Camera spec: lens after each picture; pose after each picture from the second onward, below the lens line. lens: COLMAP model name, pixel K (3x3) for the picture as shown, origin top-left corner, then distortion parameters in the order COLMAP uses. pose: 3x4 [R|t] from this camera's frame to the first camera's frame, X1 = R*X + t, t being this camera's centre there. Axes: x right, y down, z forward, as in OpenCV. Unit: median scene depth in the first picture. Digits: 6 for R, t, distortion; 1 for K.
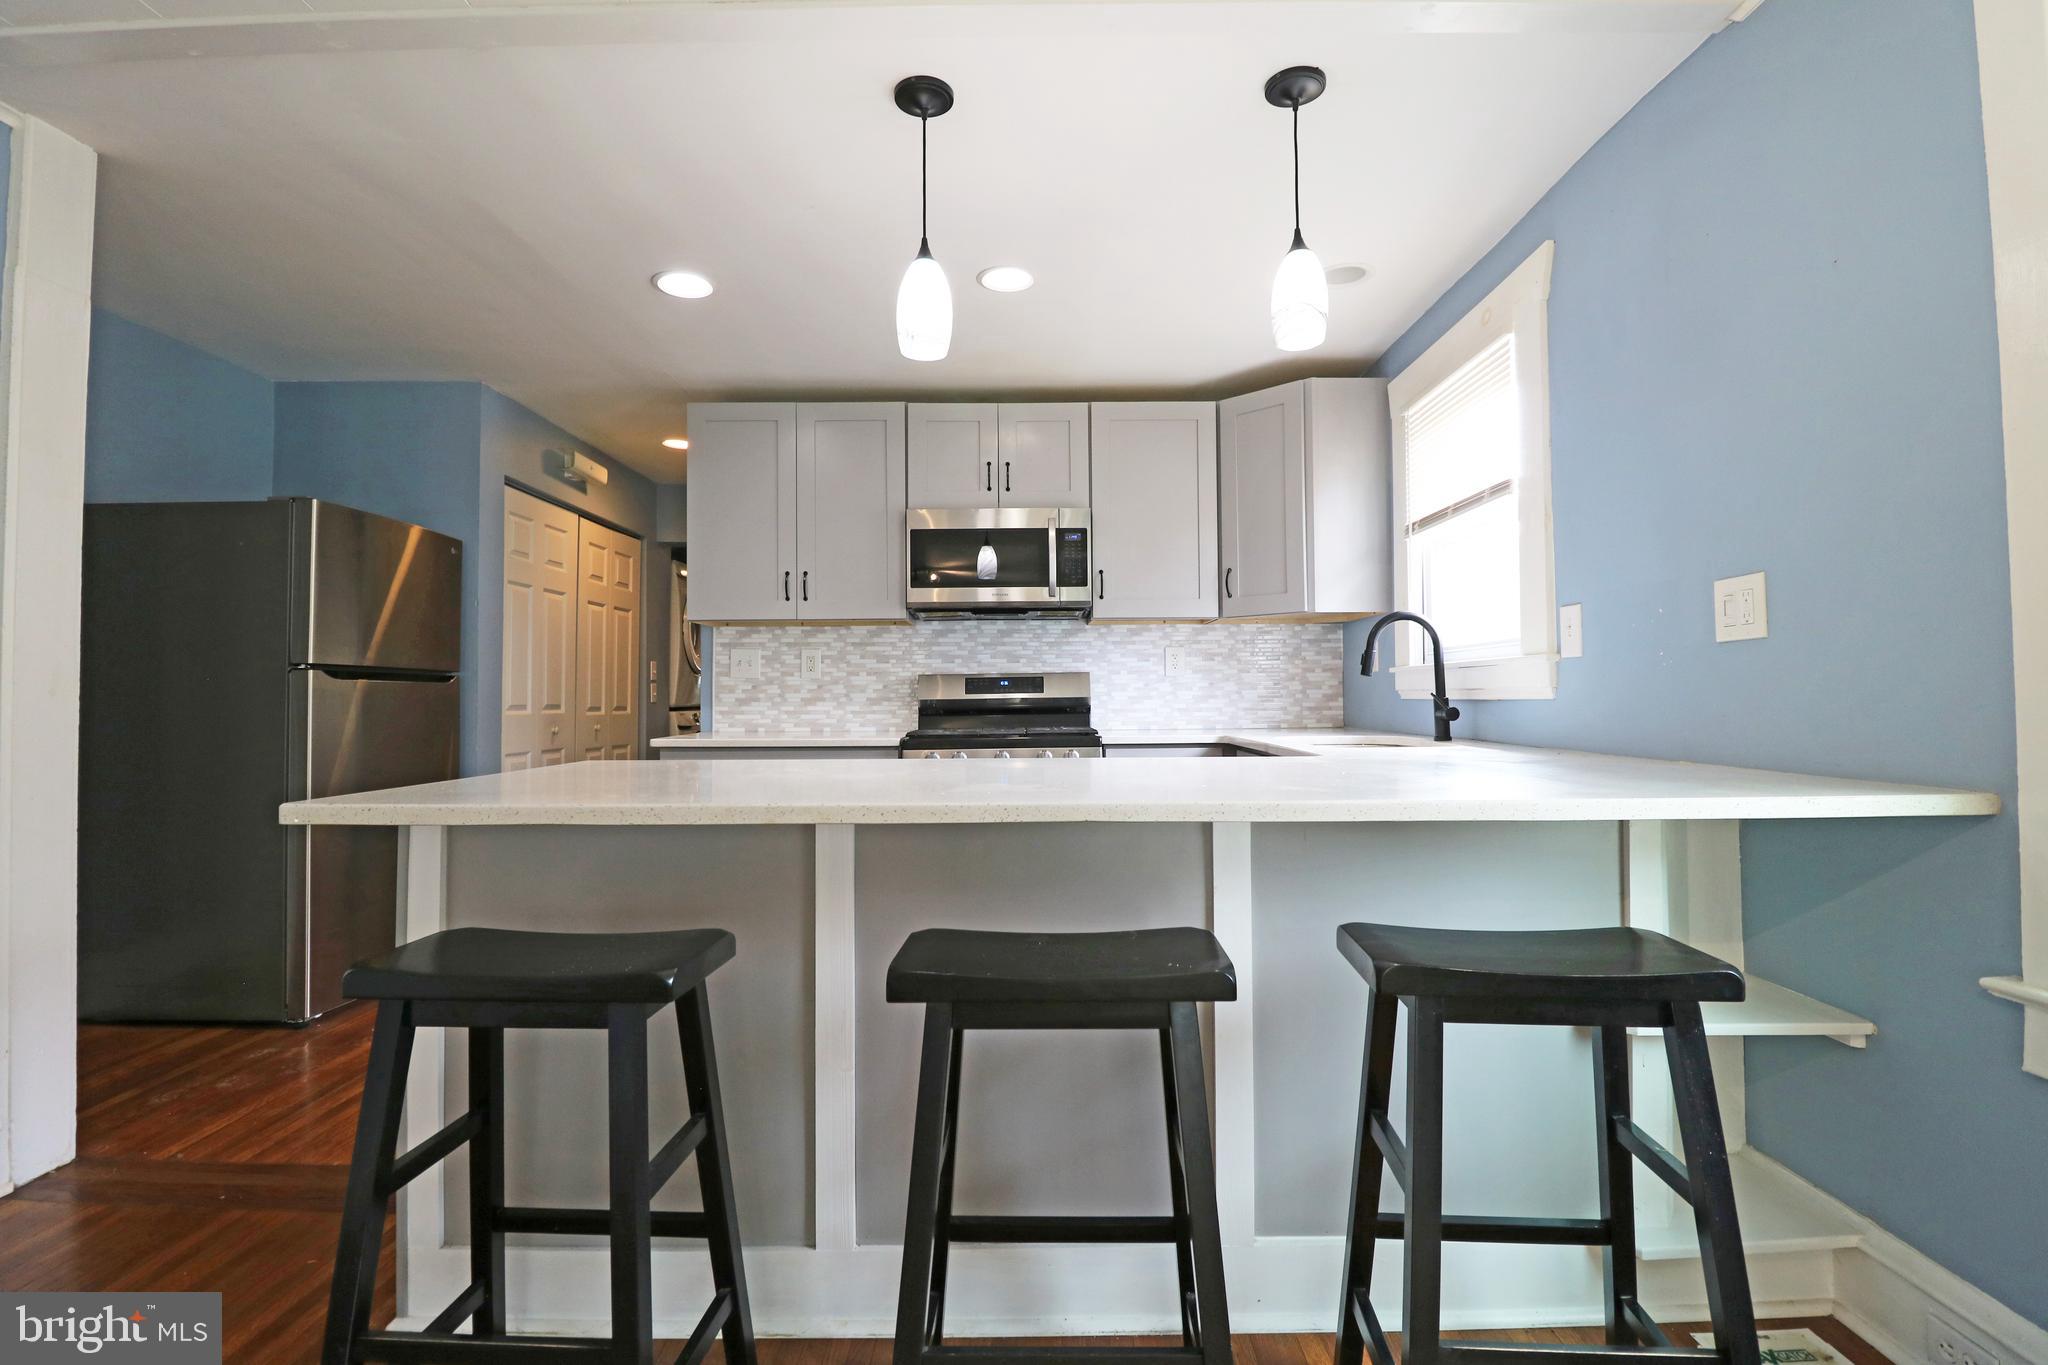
lens RADIAL K [[949.5, 0, 1034.8], [0, 949.5, 670.4], [0, 0, 1]] dist [0.000904, -0.013354]
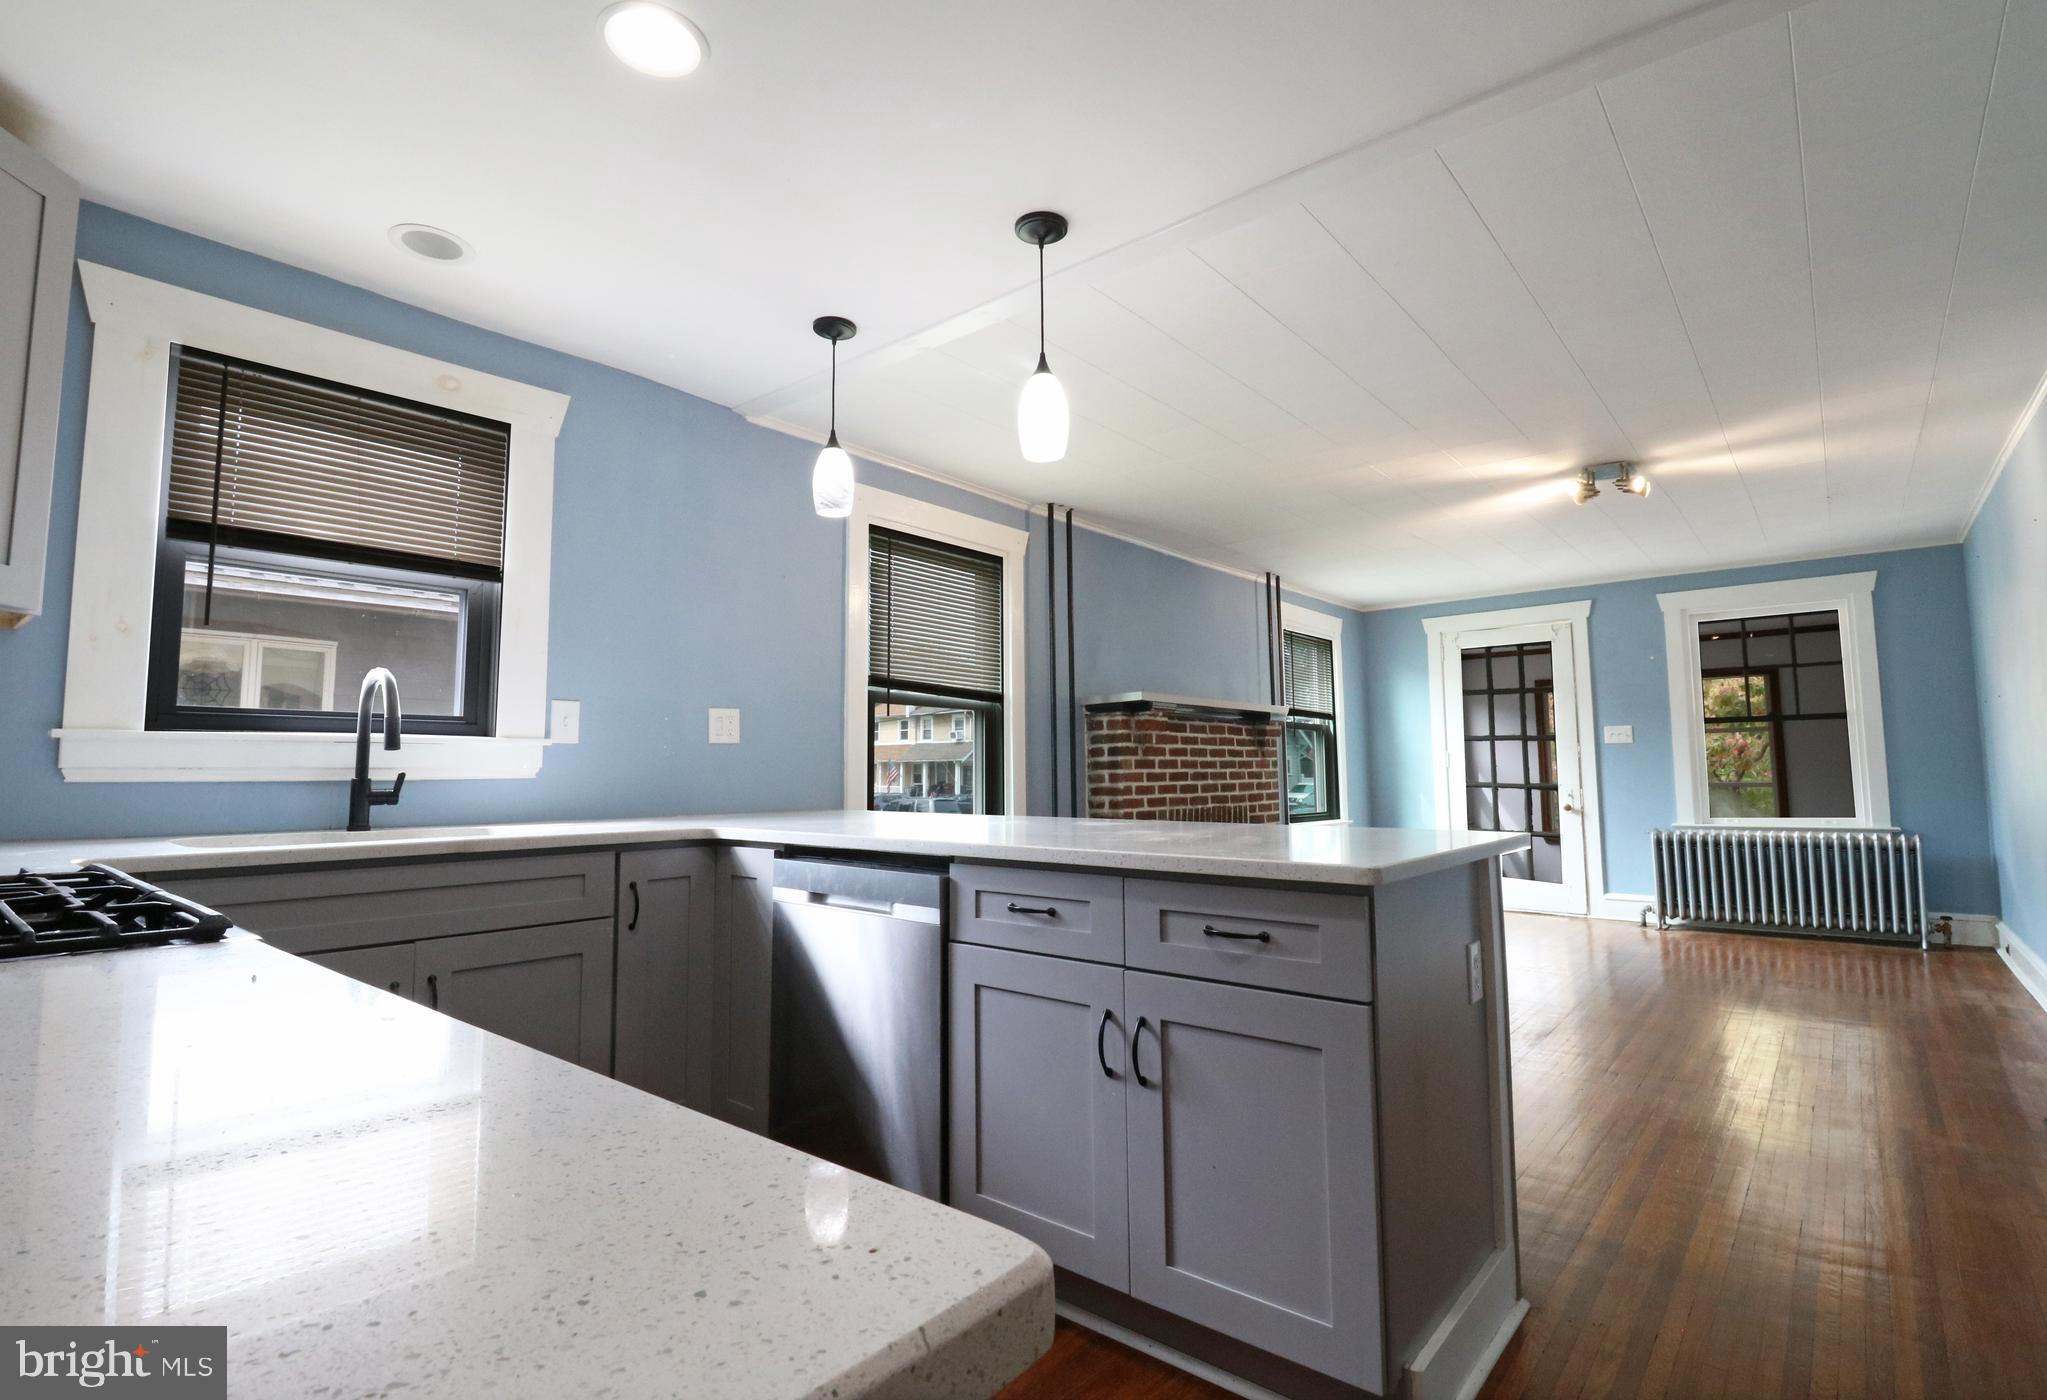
lens RADIAL K [[972.5, 0, 1006.1], [0, 972.5, 682.4], [0, 0, 1]] dist [-0.005991, -0.009754]
pose [[-0.758089, 0.068896, 0.648502, -0.387365], [-0.008073, 0.993336, -0.114968, 0.027167], [-0.652101, -0.092391, -0.752481, 0.904804]]
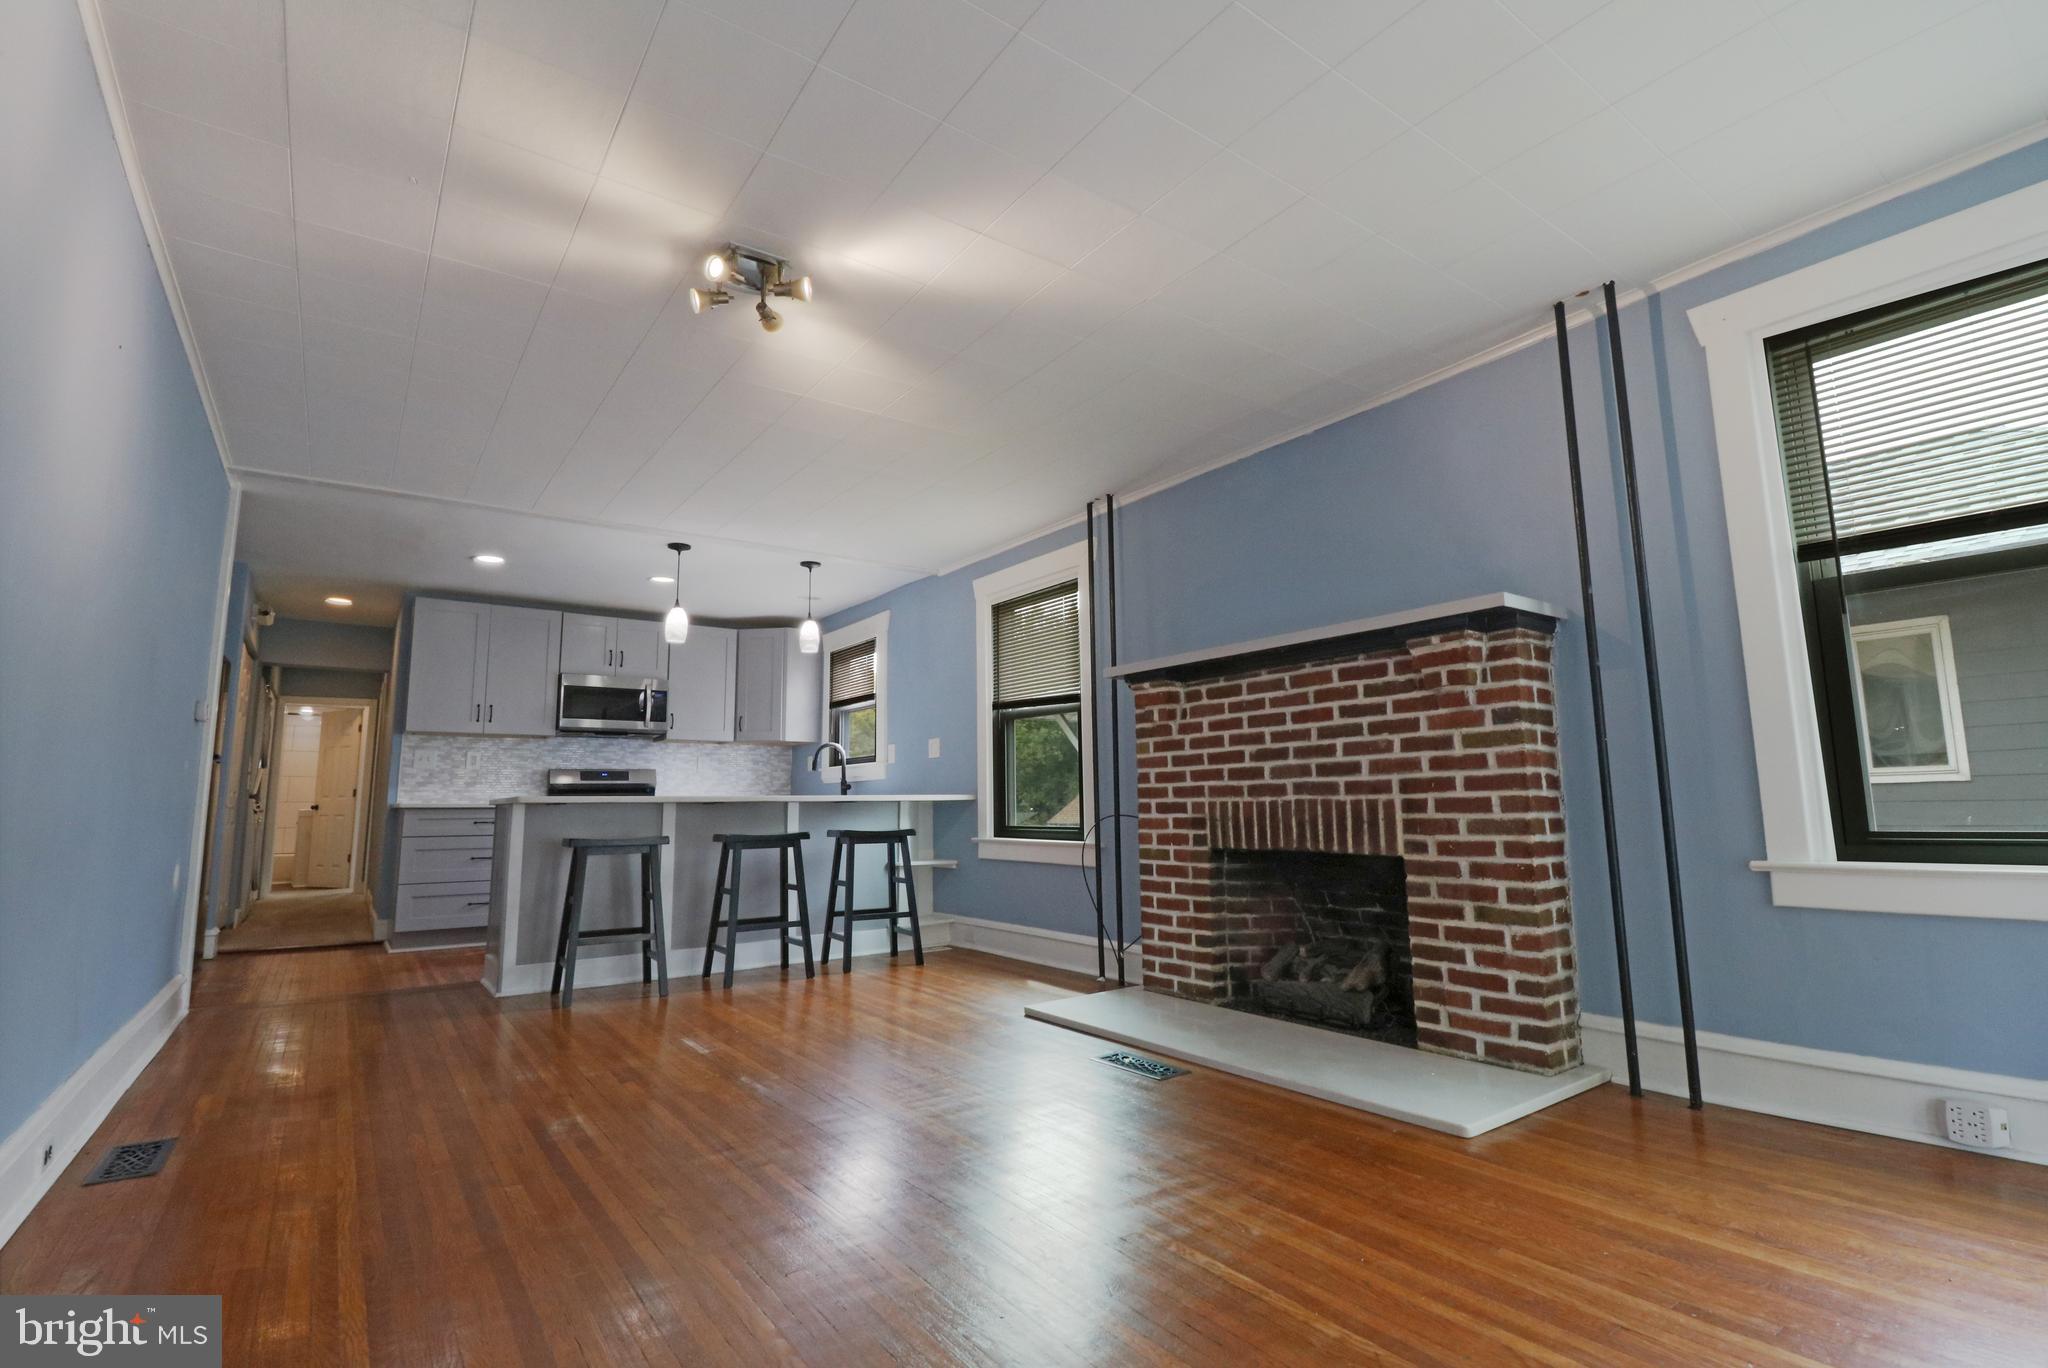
lens RADIAL K [[949.5, 0, 1029.4], [0, 949.5, 674.4], [0, 0, 1]] dist [0.000904, -0.013354]
pose [[0.807831, 0.077586, 0.584286, -0.423135], [-0.007987, 0.992648, -0.120770, 0.034139], [-0.589360, 0.092895, 0.802512, -0.841639]]
